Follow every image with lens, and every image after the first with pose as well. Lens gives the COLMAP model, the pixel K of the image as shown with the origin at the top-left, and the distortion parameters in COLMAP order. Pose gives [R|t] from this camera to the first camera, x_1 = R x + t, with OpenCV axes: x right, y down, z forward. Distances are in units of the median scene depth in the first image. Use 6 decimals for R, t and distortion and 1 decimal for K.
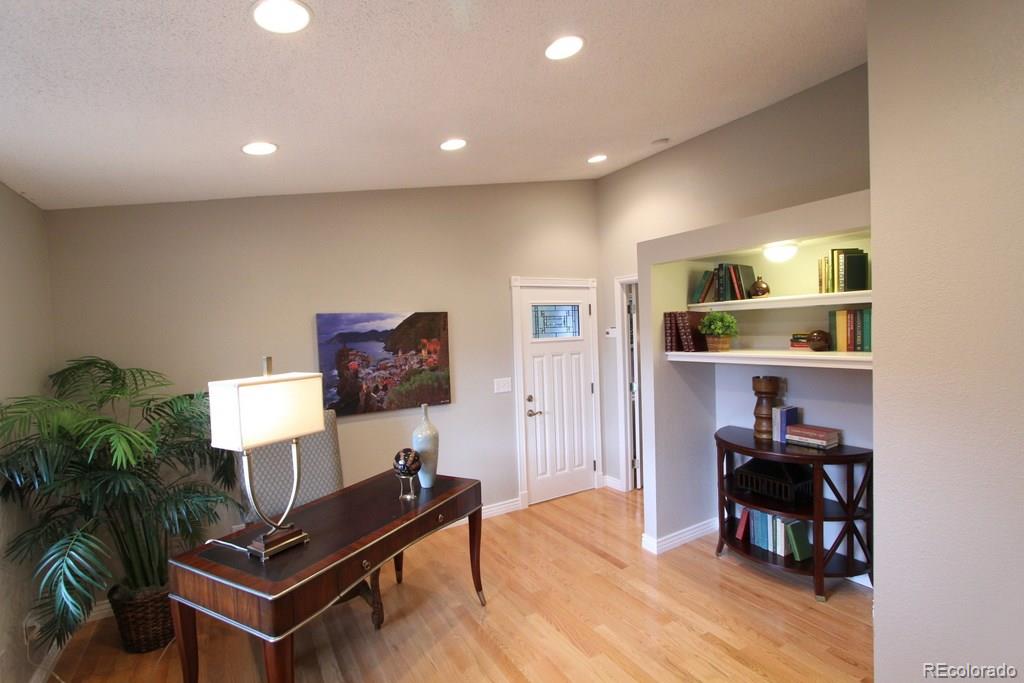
lens RADIAL K [[469.8, 0, 510.1], [0, 469.8, 352.7], [0, 0, 1]] dist [-0.003166, 0.000154]
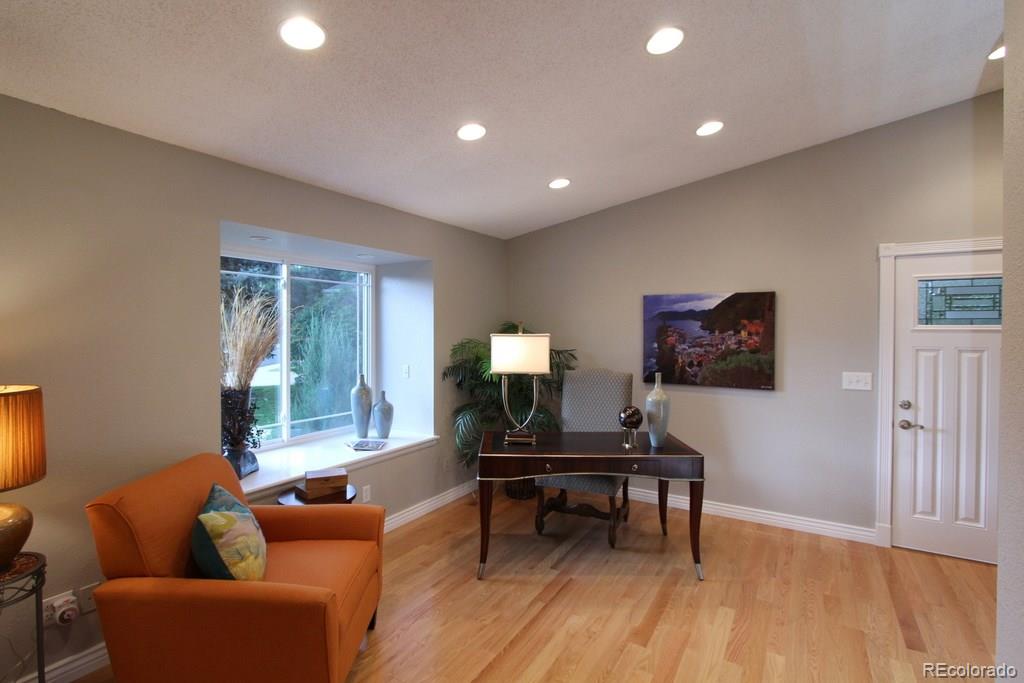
lens RADIAL K [[480.3, 0, 512.0], [0, 480.3, 341.5], [0, 0, 1]] dist [-0.016756, 0.000580]
pose [[0.469166, 0.062416, -0.880902, 0.482755], [-0.064871, 0.997240, 0.036109, 0.011905], [0.880724, 0.040204, 0.471920, 0.105686]]
